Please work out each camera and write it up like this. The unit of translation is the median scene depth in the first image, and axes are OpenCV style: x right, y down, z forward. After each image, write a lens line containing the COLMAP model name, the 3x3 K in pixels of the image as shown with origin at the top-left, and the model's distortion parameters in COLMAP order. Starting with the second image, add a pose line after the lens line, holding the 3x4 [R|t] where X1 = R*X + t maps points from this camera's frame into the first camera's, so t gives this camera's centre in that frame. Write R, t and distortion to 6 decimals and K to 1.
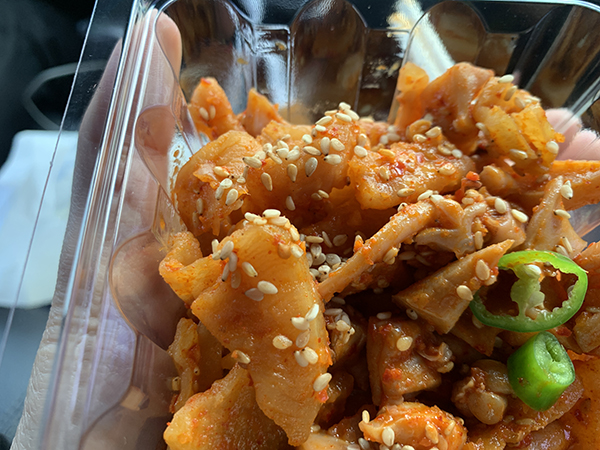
lens RADIAL K [[453.9, 0, 322.3], [0, 453.9, 226.0], [0, 0, 1]] dist [-0.002039, -0.006128]
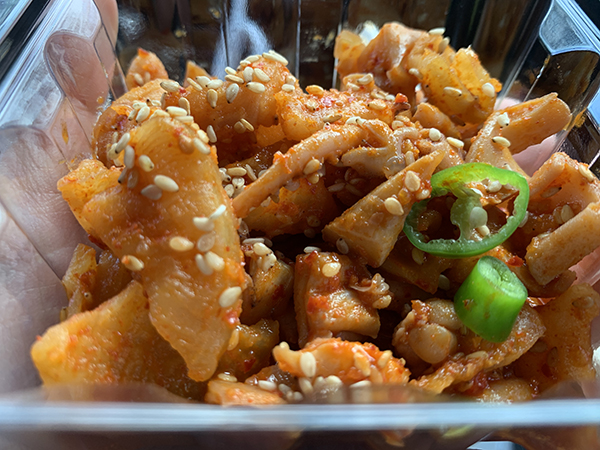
lens RADIAL K [[450.8, 0, 301.9], [0, 450.8, 202.1], [0, 0, 1]] dist [0.102403, -0.276637]
pose [[0.999857, -0.016804, 0.001888, 0.121766], [0.016839, 0.979235, -0.202029, 0.302988], [0.001547, 0.202032, 0.979378, 0.110169]]
